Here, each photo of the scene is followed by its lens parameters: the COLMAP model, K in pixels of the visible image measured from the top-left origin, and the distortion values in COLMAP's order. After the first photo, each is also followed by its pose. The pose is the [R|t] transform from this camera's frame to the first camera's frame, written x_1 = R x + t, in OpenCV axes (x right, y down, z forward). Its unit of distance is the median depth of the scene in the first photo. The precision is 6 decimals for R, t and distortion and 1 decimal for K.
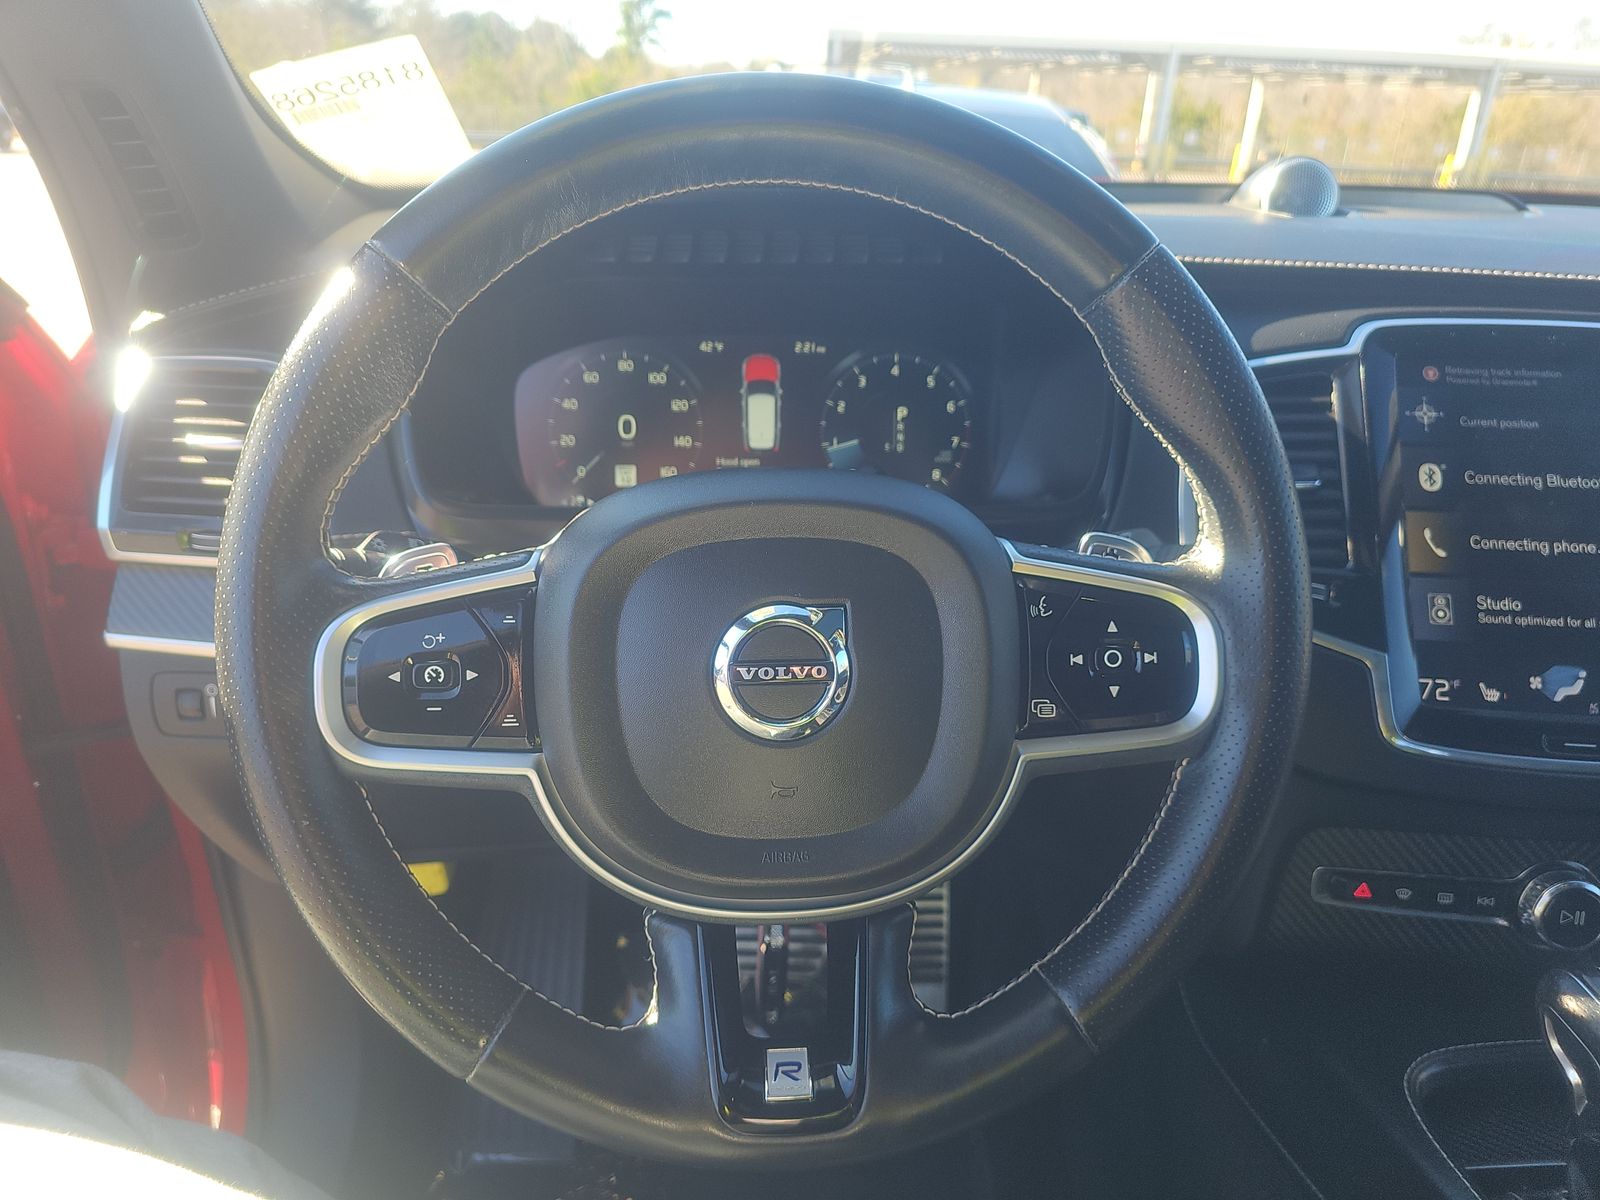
lens RADIAL K [[1060.2, 0, 793.4], [0, 1060.2, 606.0], [0, 0, 1]] dist [0.003168, -0.010437]
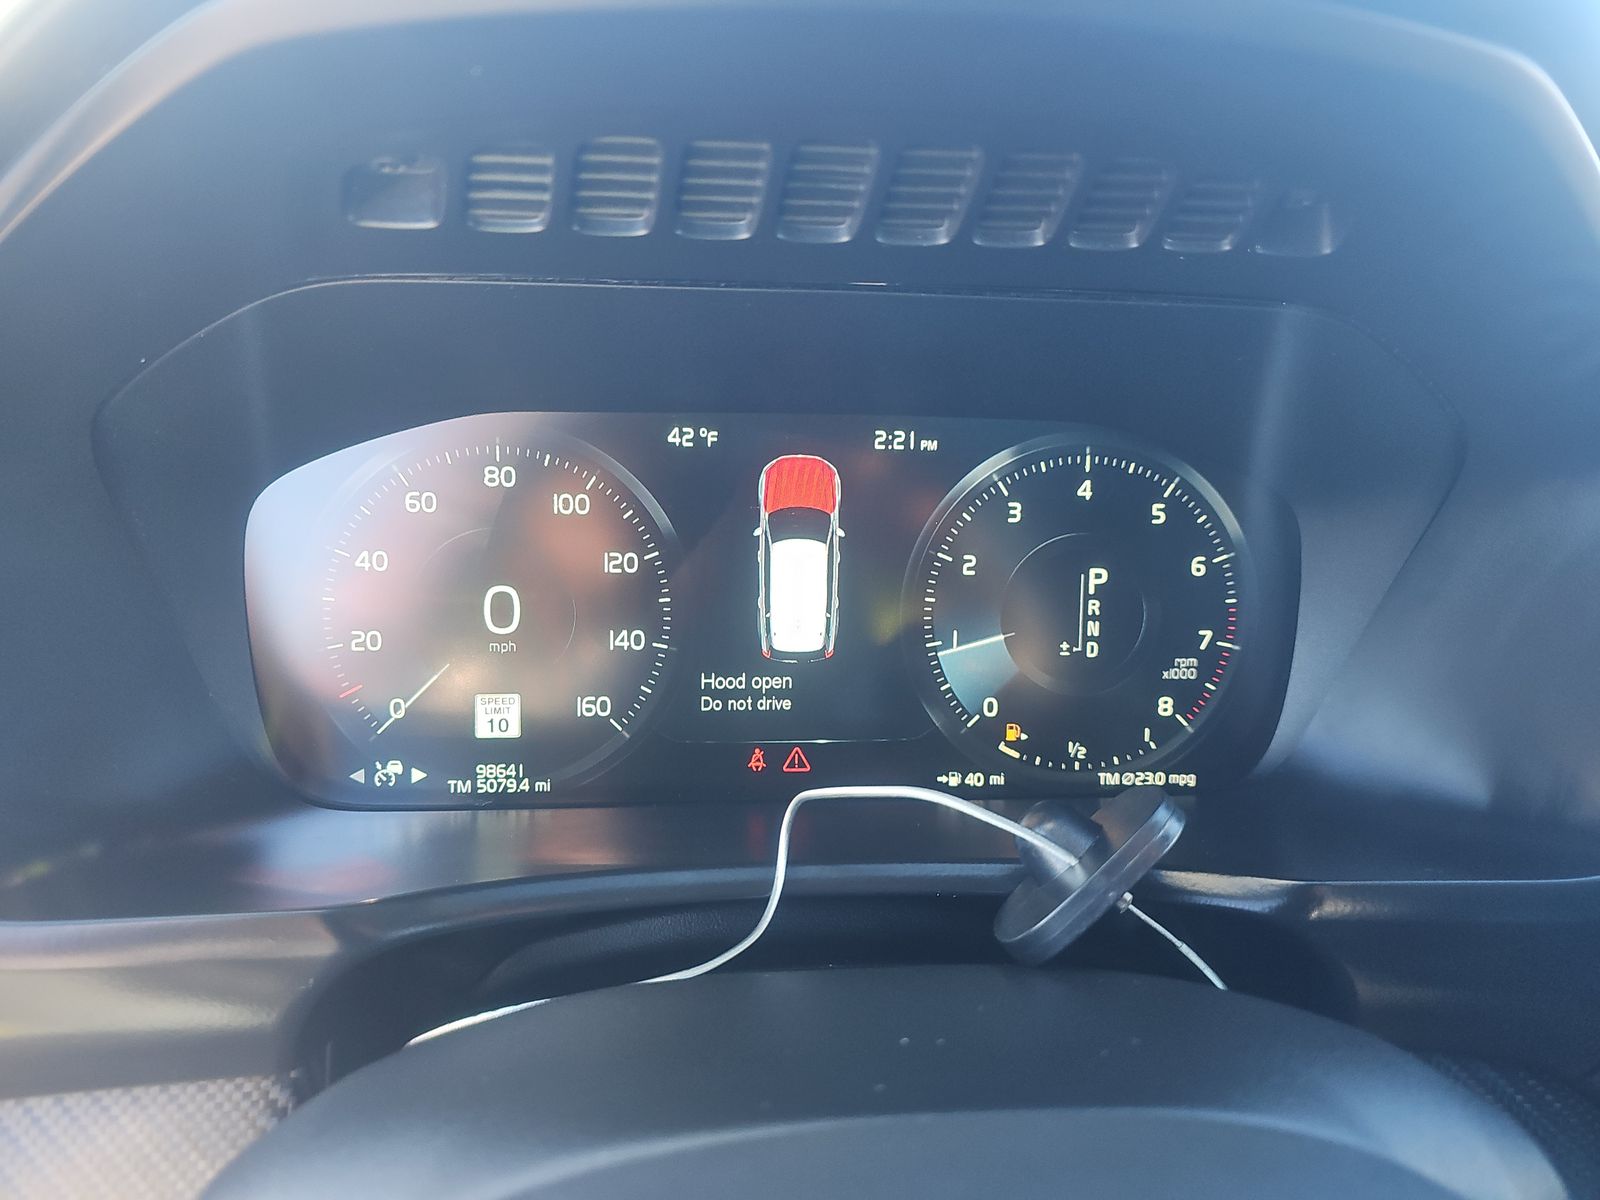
lens RADIAL K [[1060.2, 0, 801.9], [0, 1060.2, 586.4], [0, 0, 1]] dist [0.003168, -0.010437]
pose [[0.999811, 0.008381, 0.017516, -0.035555], [-0.006912, 0.996586, -0.082273, -0.135978], [-0.018145, 0.082136, 0.996456, 0.522371]]
